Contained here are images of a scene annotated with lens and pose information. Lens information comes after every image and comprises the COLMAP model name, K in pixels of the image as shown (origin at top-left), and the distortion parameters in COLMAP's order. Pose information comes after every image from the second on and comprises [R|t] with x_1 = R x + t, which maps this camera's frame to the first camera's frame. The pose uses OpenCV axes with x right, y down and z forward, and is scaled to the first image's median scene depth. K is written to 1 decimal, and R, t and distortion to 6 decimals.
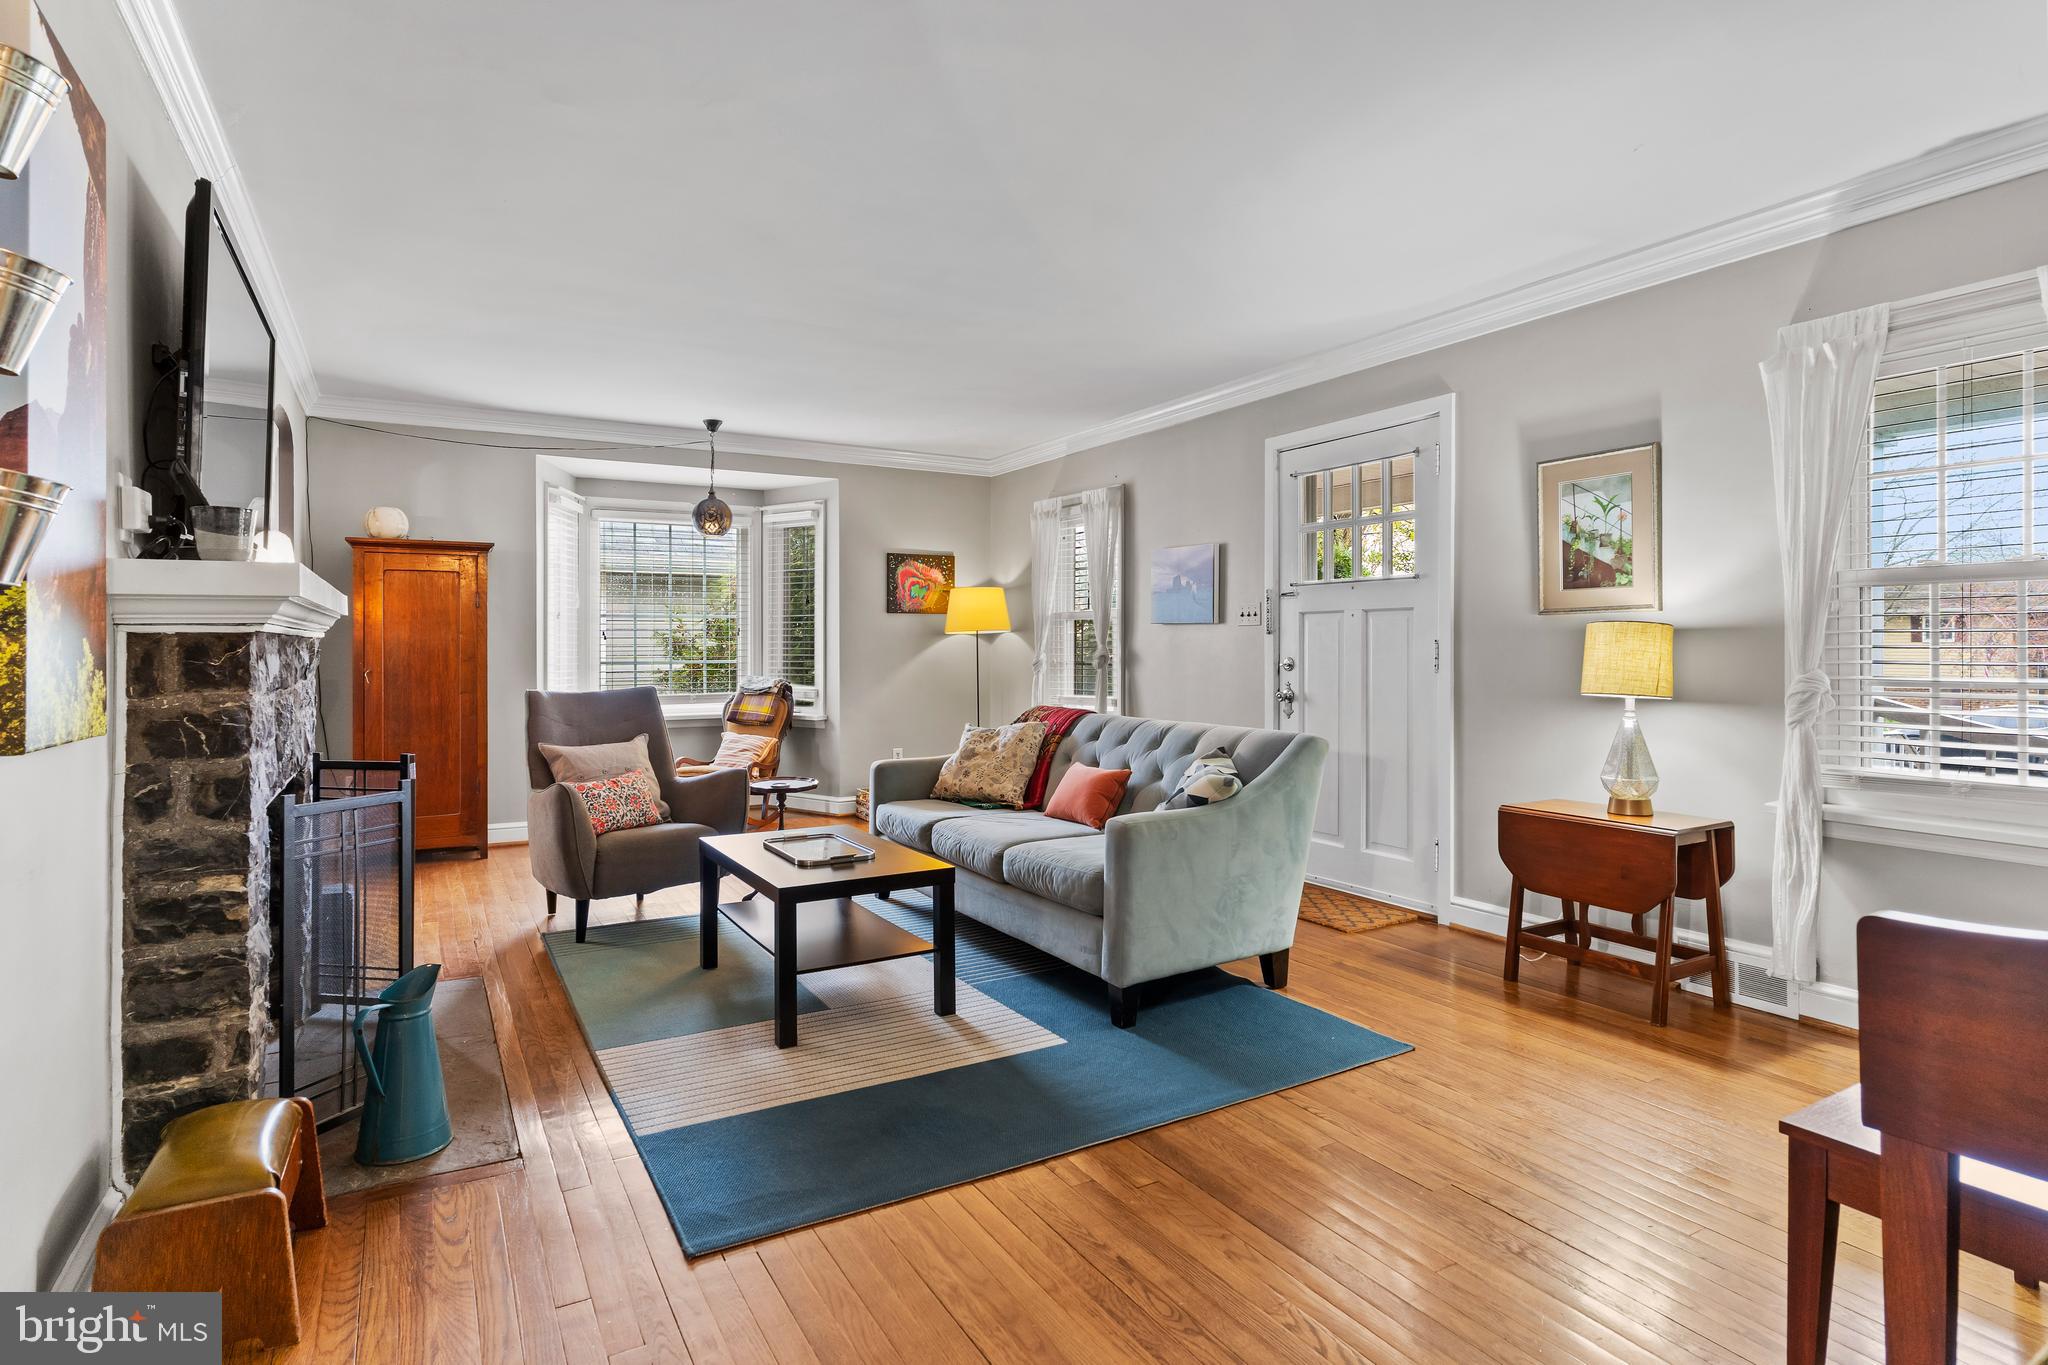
lens RADIAL K [[1043.7, 0, 1035.3], [0, 1043.7, 647.2], [0, 0, 1]] dist [-0.001909, 0.001193]
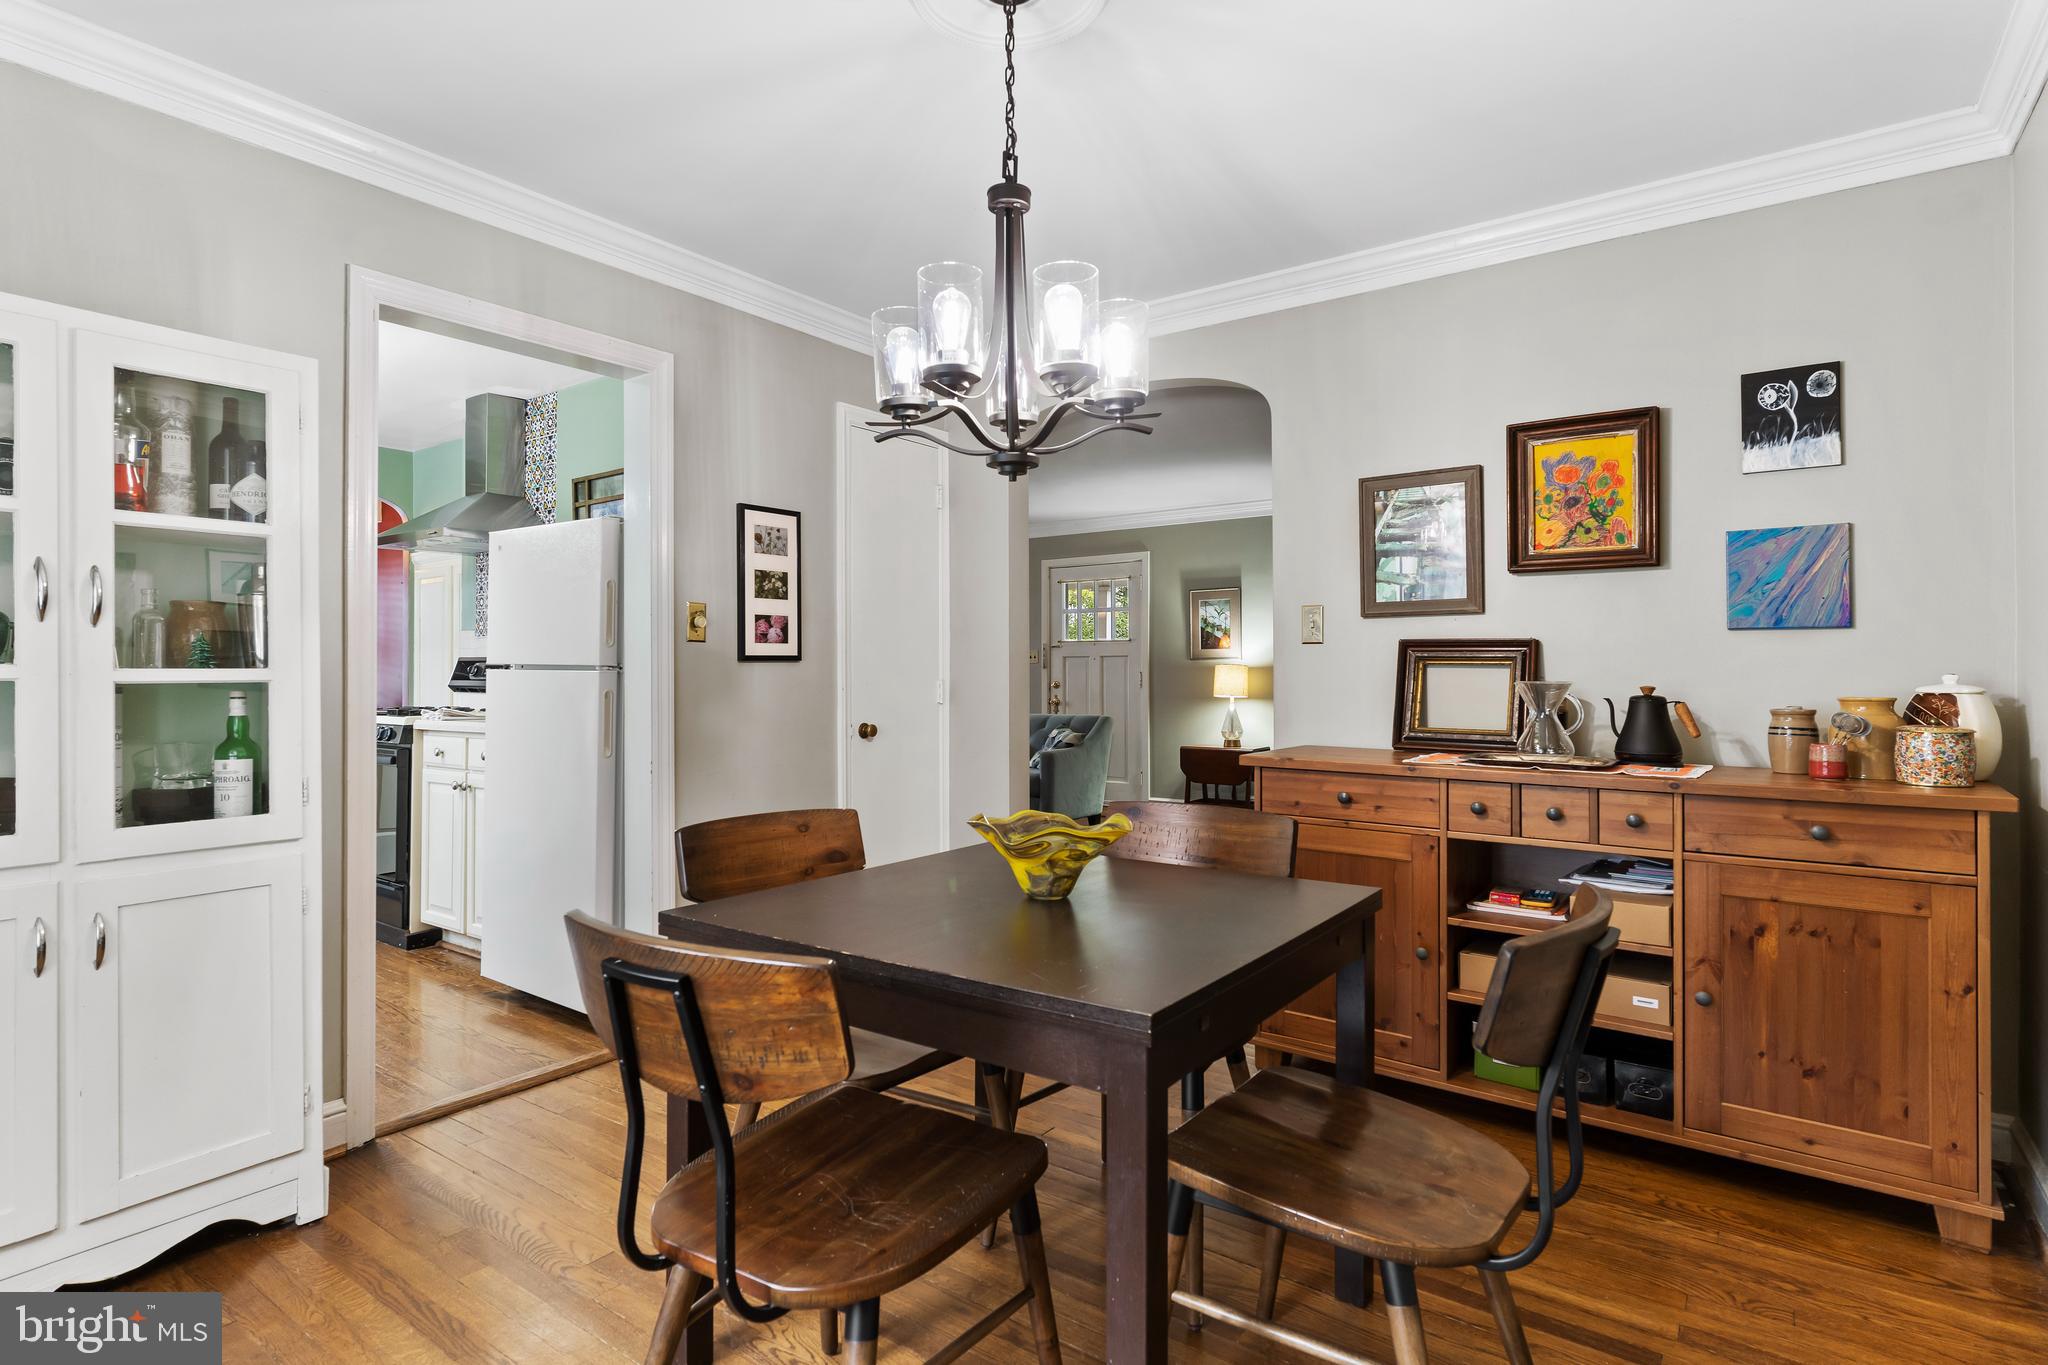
lens RADIAL K [[1043.7, 0, 1015.7], [0, 1043.7, 667.4], [0, 0, 1]] dist [-0.001909, 0.001193]
pose [[0.921290, -0.000036, 0.388876, -0.720239], [0.003483, 0.999961, -0.008158, -0.000207], [-0.388860, 0.008871, 0.921254, -0.887082]]
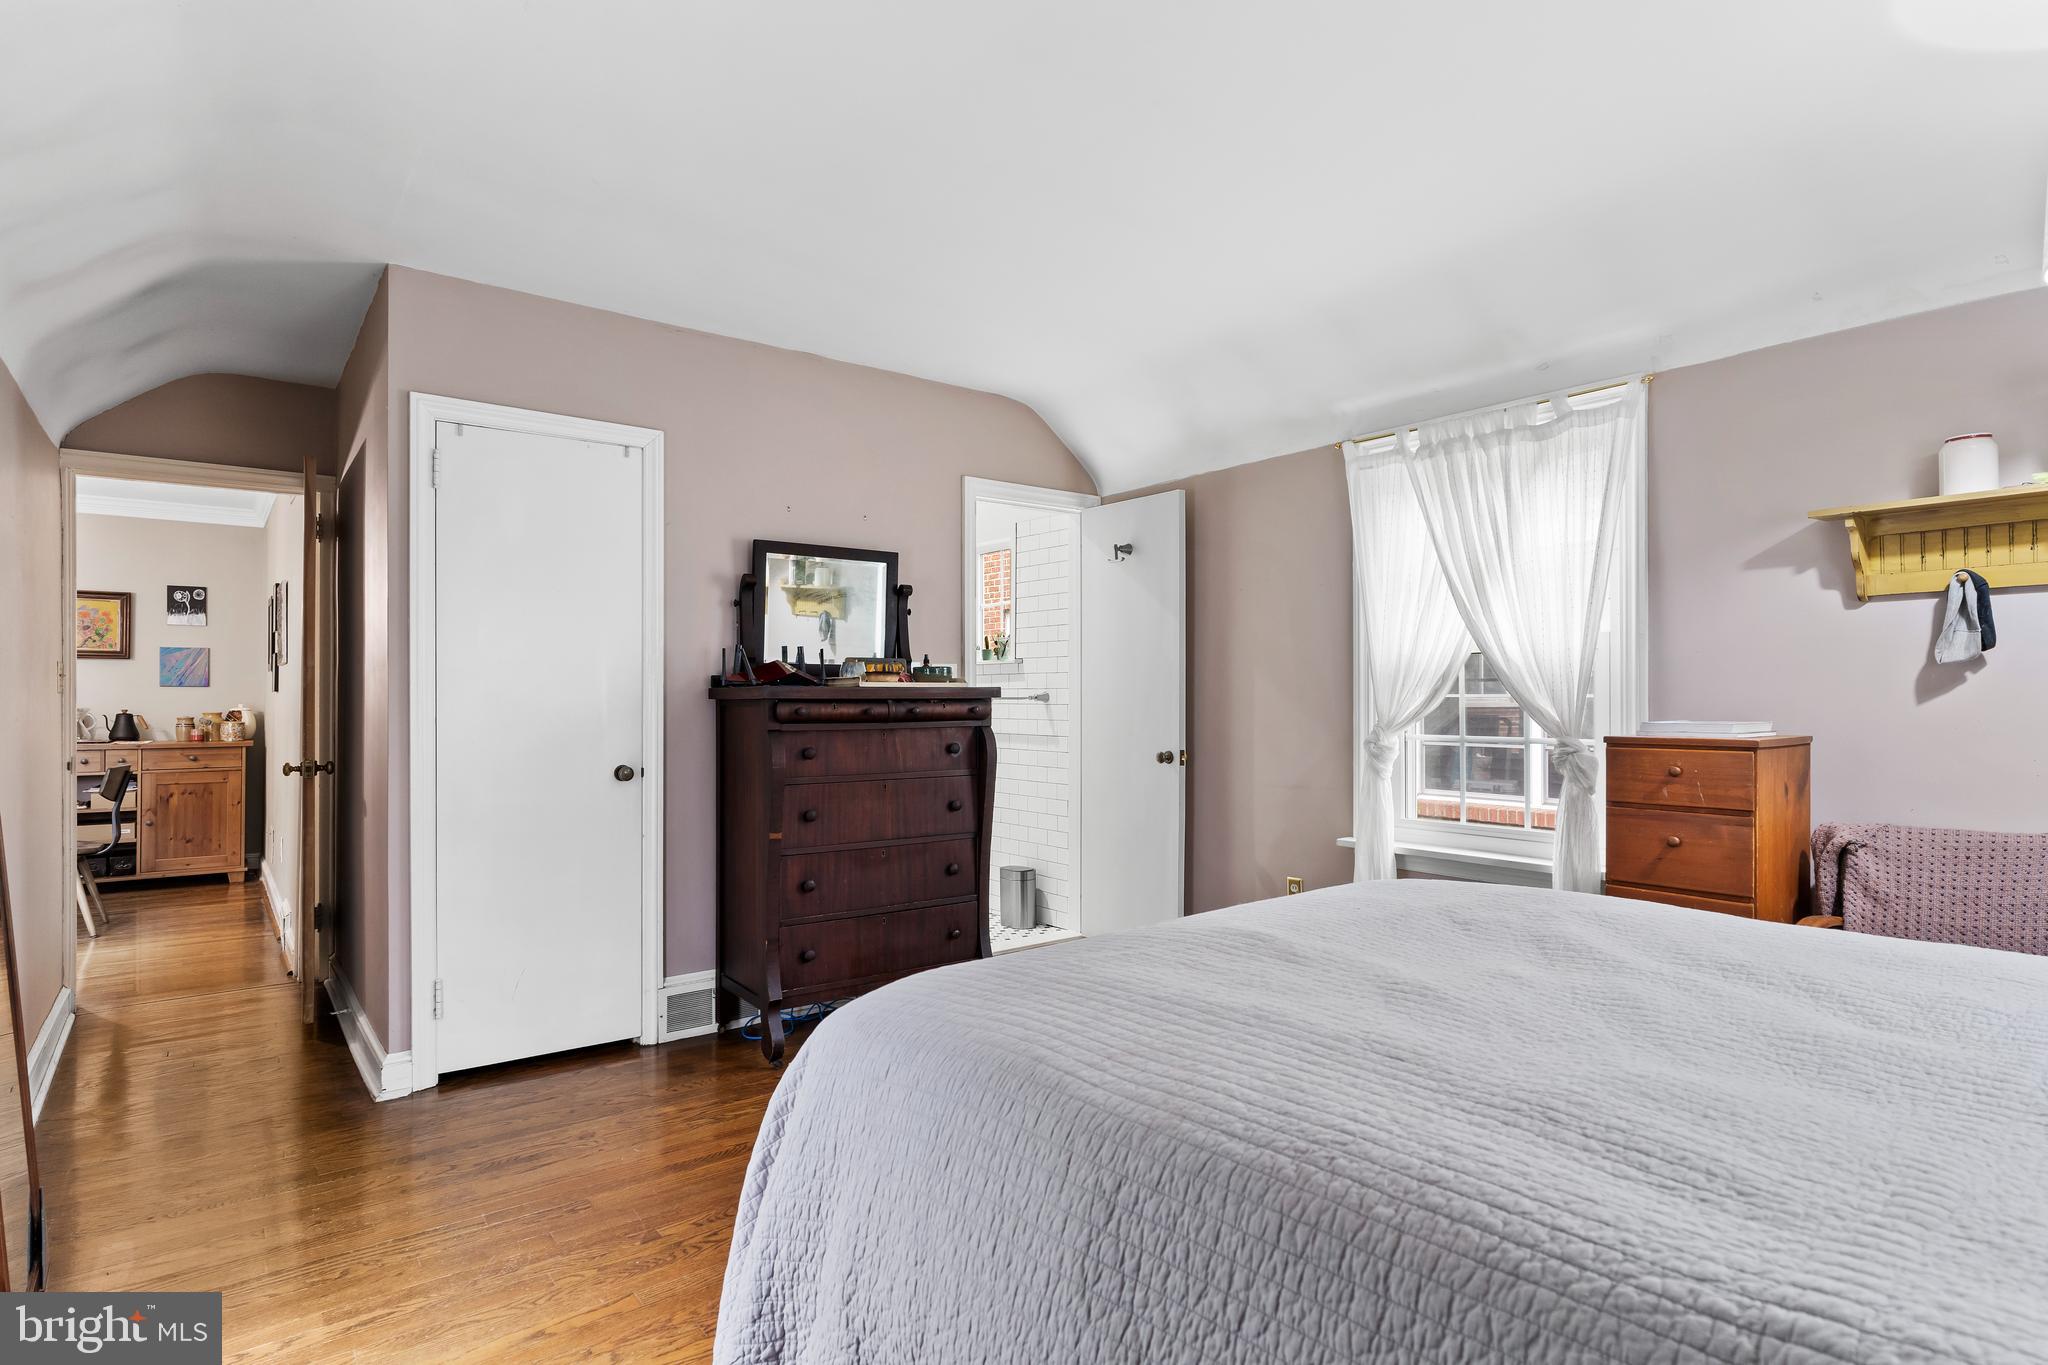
lens RADIAL K [[1043.7, 0, 1011.3], [0, 1043.7, 678.8], [0, 0, 1]] dist [-0.001909, 0.001193]
pose [[-0.125831, 0.019663, 0.991857, -3.994267], [0.007052, 0.999796, -0.018926, 0.001716], [-0.992027, 0.004613, -0.125944, -2.896345]]
